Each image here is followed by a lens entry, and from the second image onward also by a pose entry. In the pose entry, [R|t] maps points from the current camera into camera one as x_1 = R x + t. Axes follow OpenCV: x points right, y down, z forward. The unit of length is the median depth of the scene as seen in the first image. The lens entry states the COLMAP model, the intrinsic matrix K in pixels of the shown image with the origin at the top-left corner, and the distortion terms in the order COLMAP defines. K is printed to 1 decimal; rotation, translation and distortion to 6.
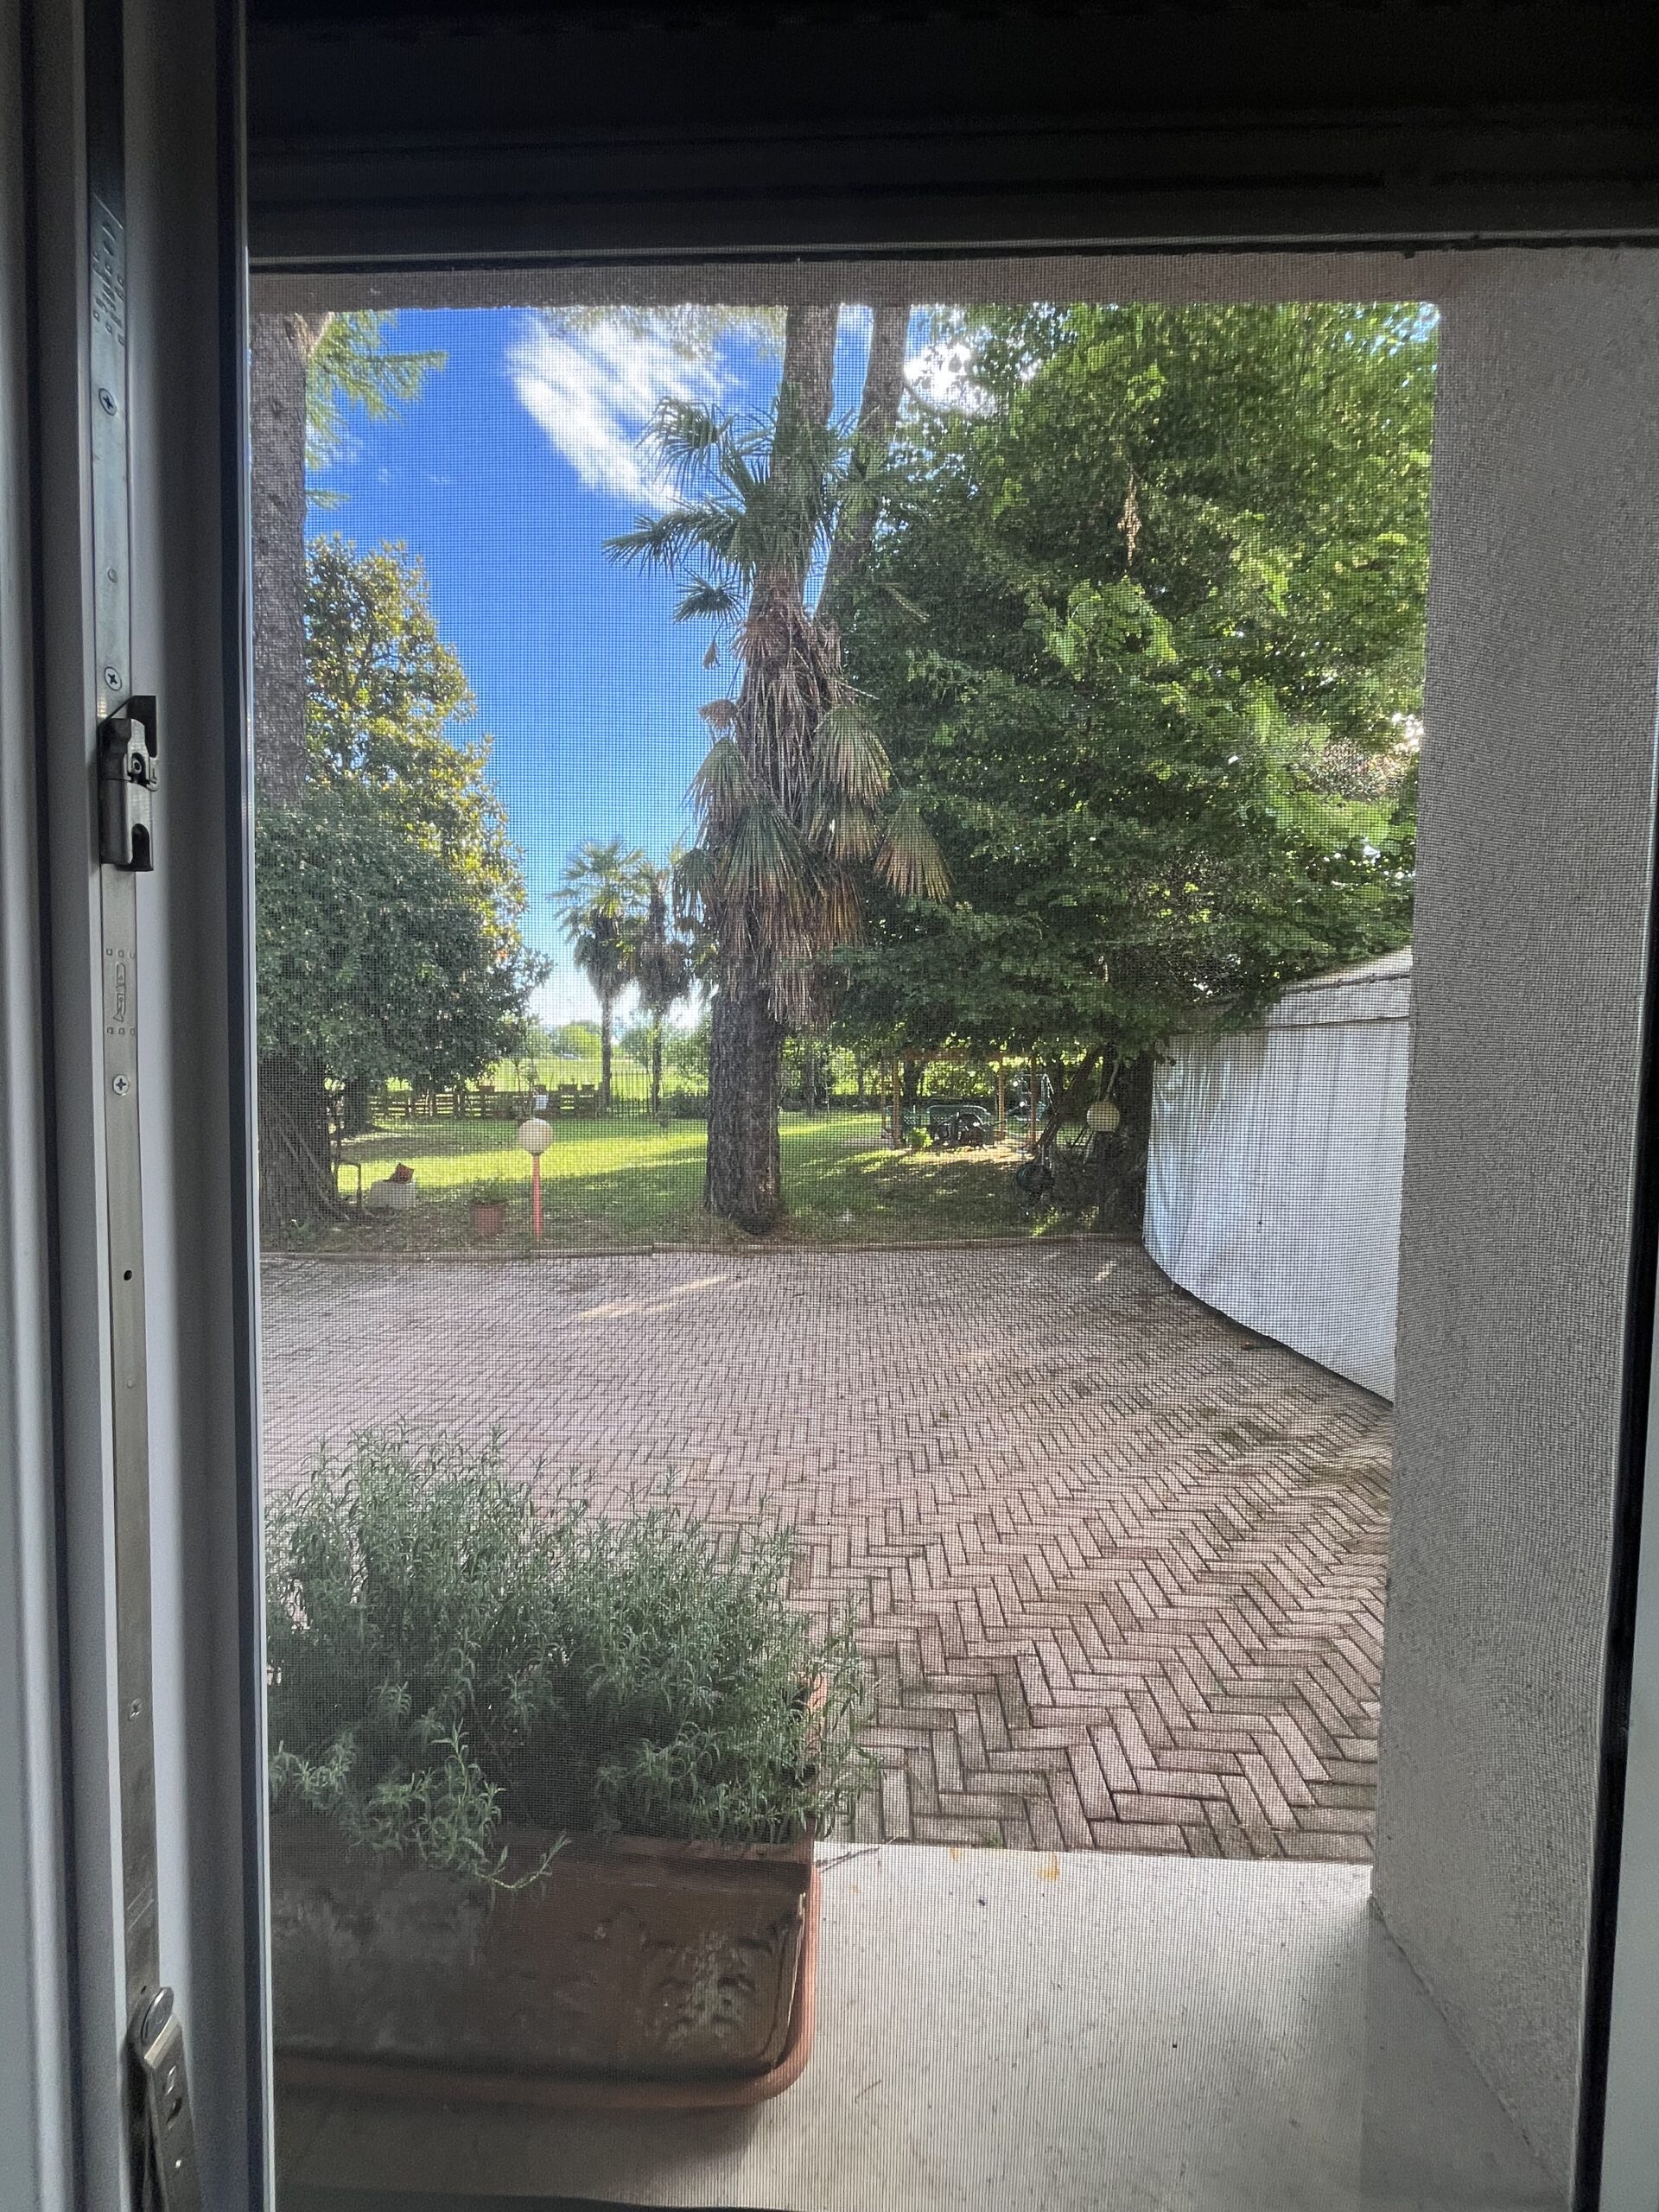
lens RADIAL K [[891.2, 0, 824.0], [0, 891.2, 1105.3], [0, 0, 1]] dist [-0.004232, 0.000861]
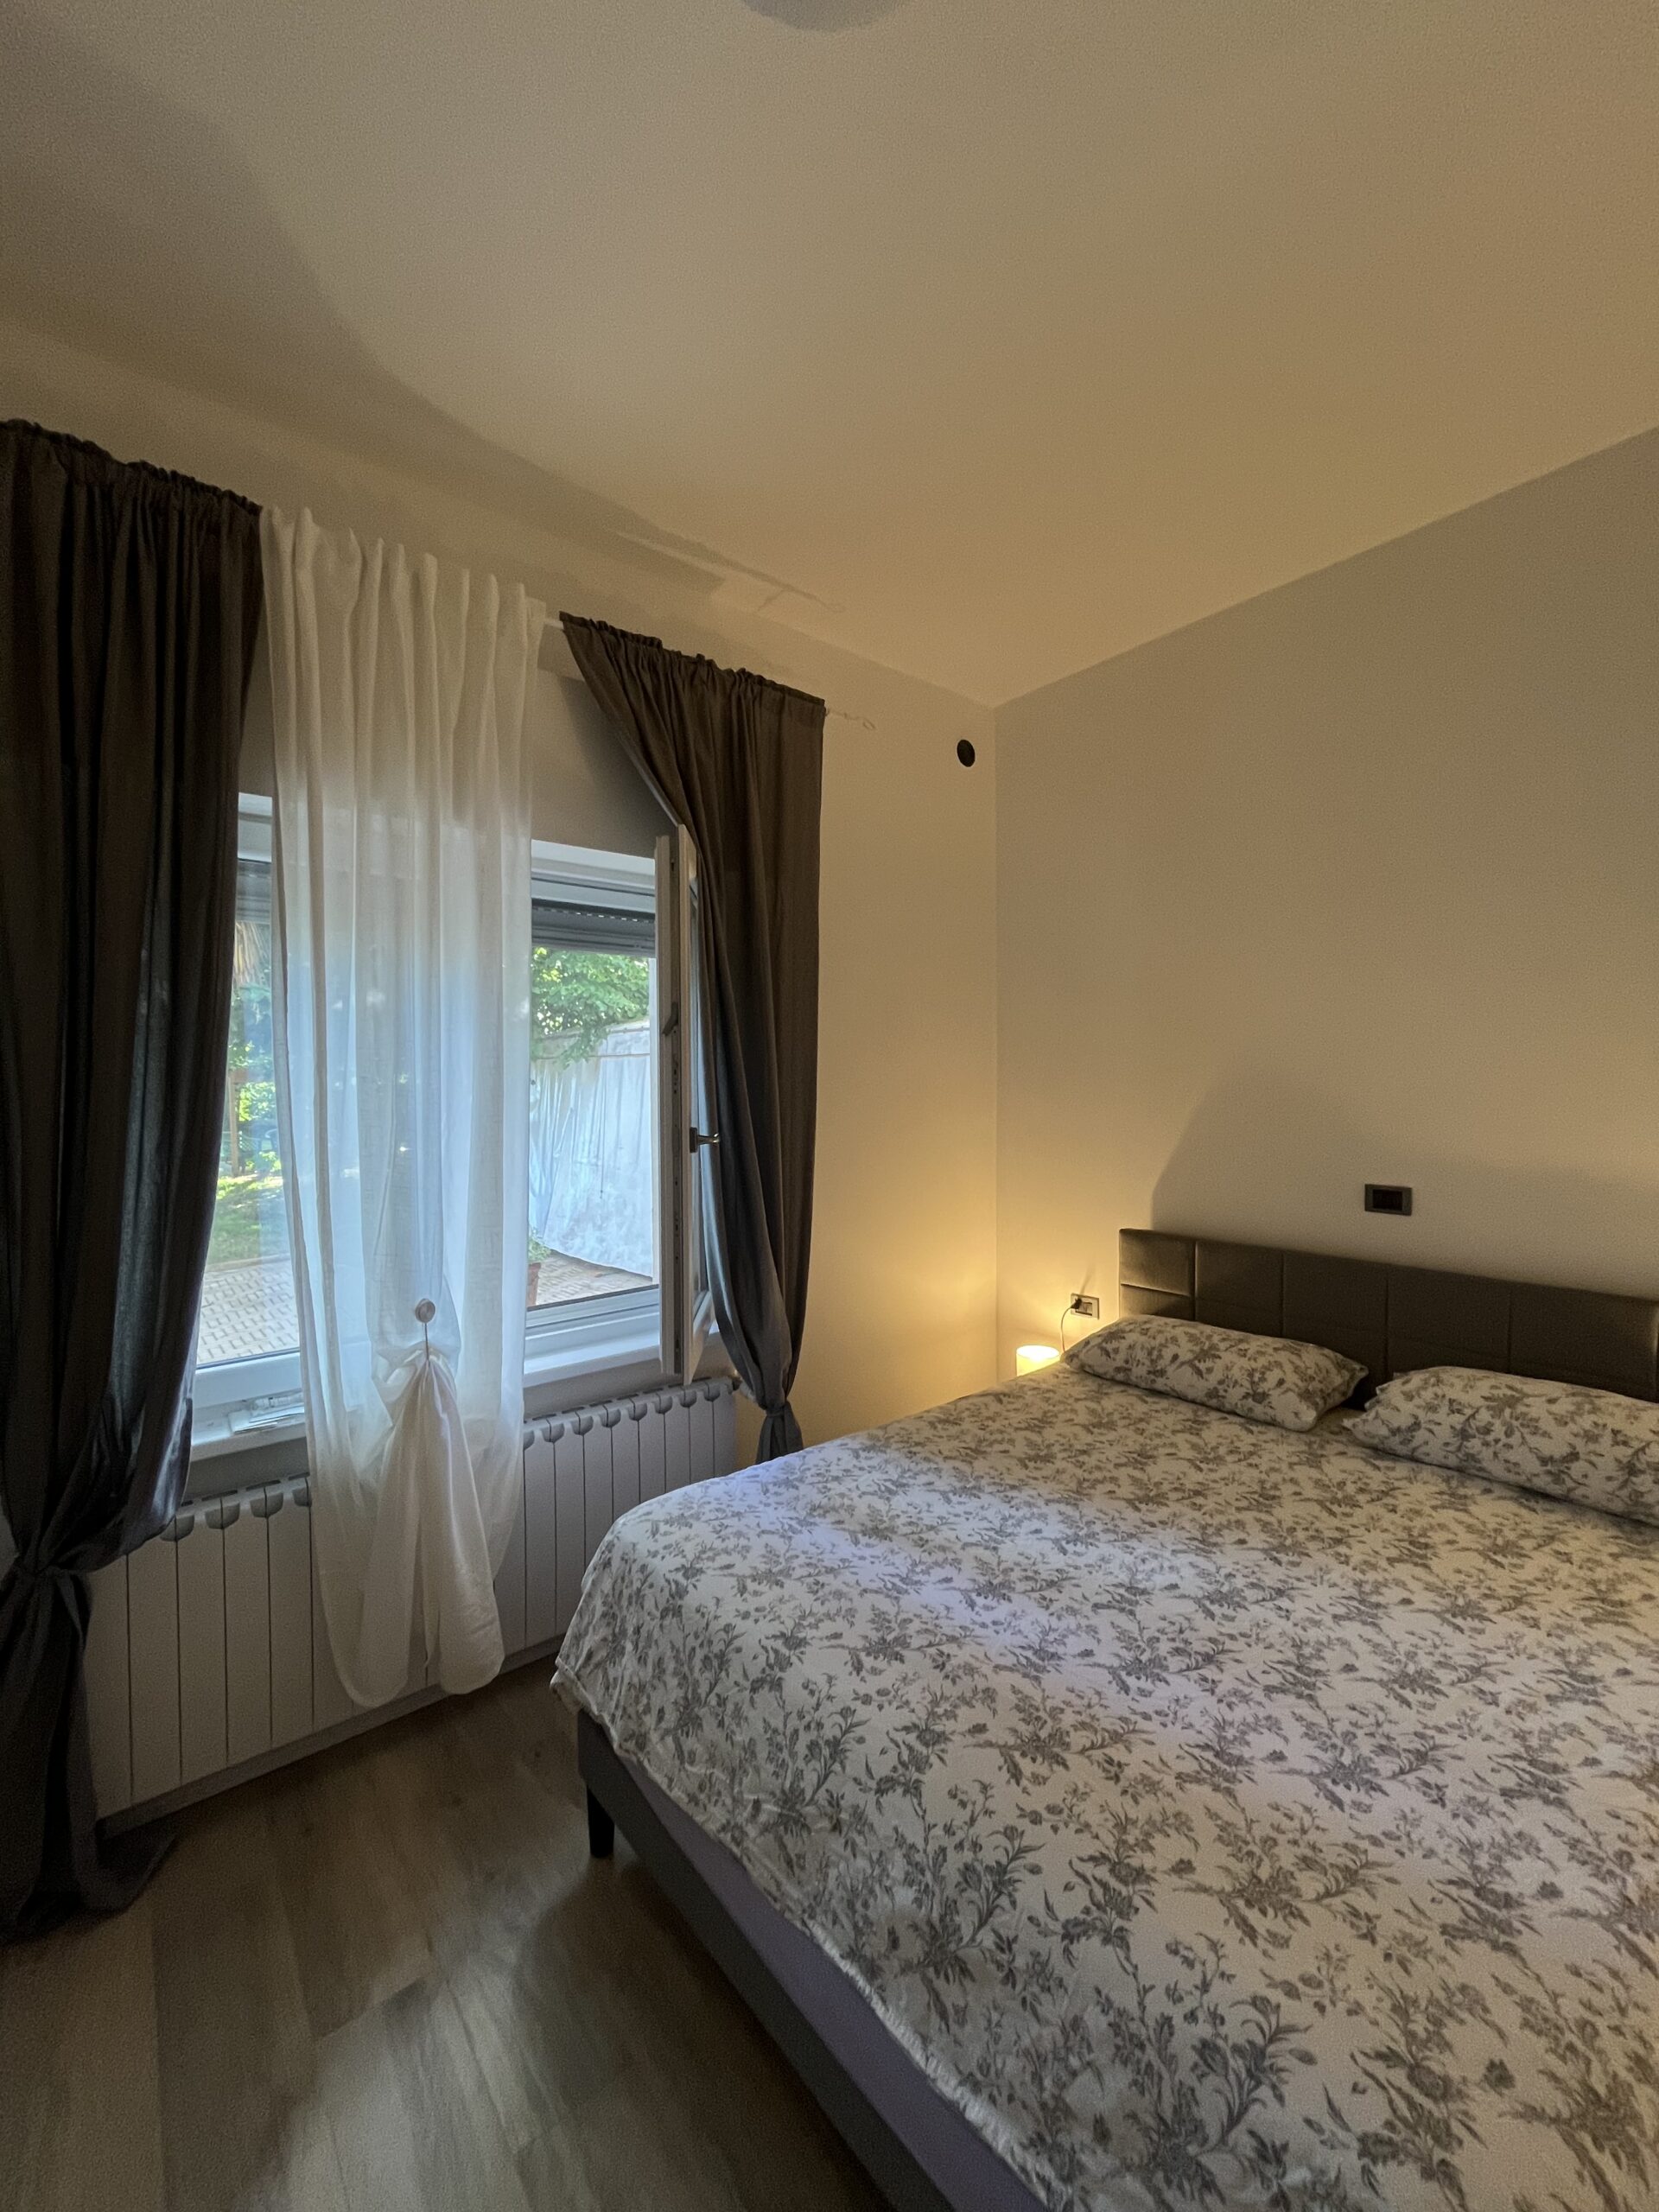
lens RADIAL K [[891.2, 0, 824.0], [0, 891.2, 1105.3], [0, 0, 1]] dist [-0.004232, 0.000861]
pose [[0.753989, -0.035198, 0.655943, -0.172062], [0.047206, 0.998885, -0.000662, 0.010234], [-0.655188, 0.031463, 0.754810, -0.316020]]
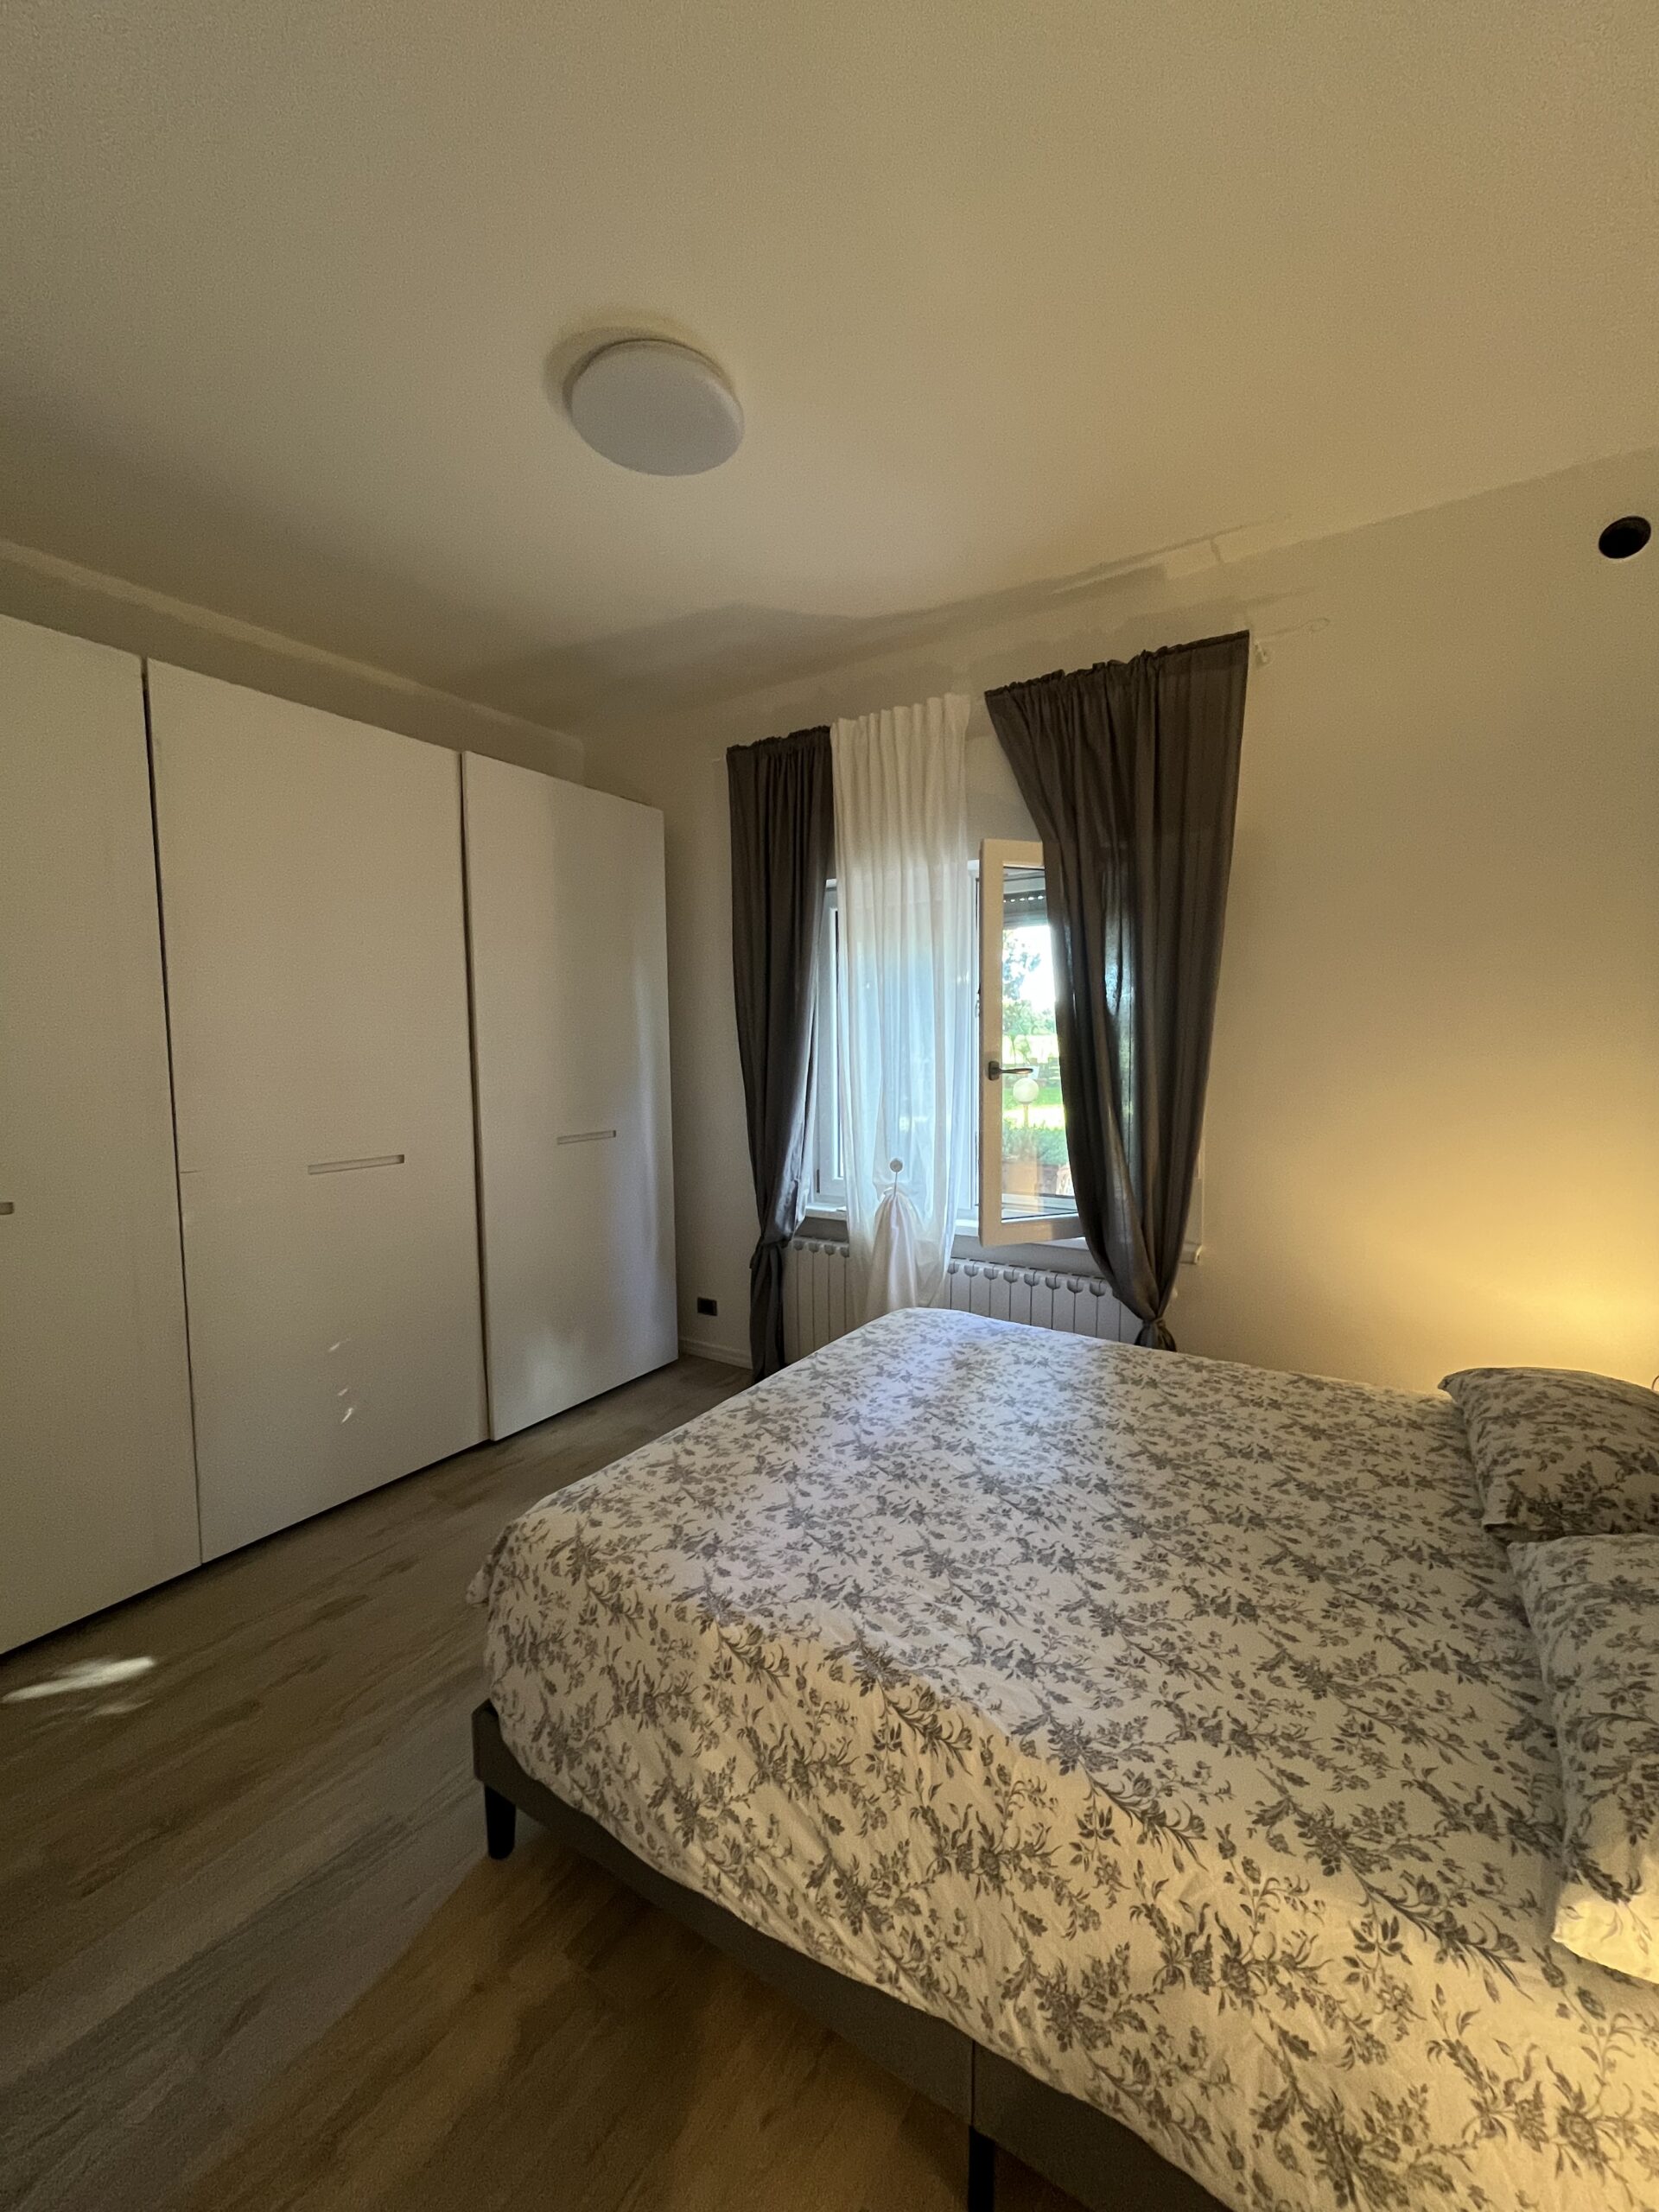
lens RADIAL K [[891.2, 0, 824.0], [0, 891.2, 1105.3], [0, 0, 1]] dist [-0.004232, 0.000861]
pose [[0.858259, 0.017597, -0.512916, 0.151427], [-0.003225, 0.999577, 0.028897, 0.024754], [0.513207, -0.023147, 0.857952, -0.456583]]
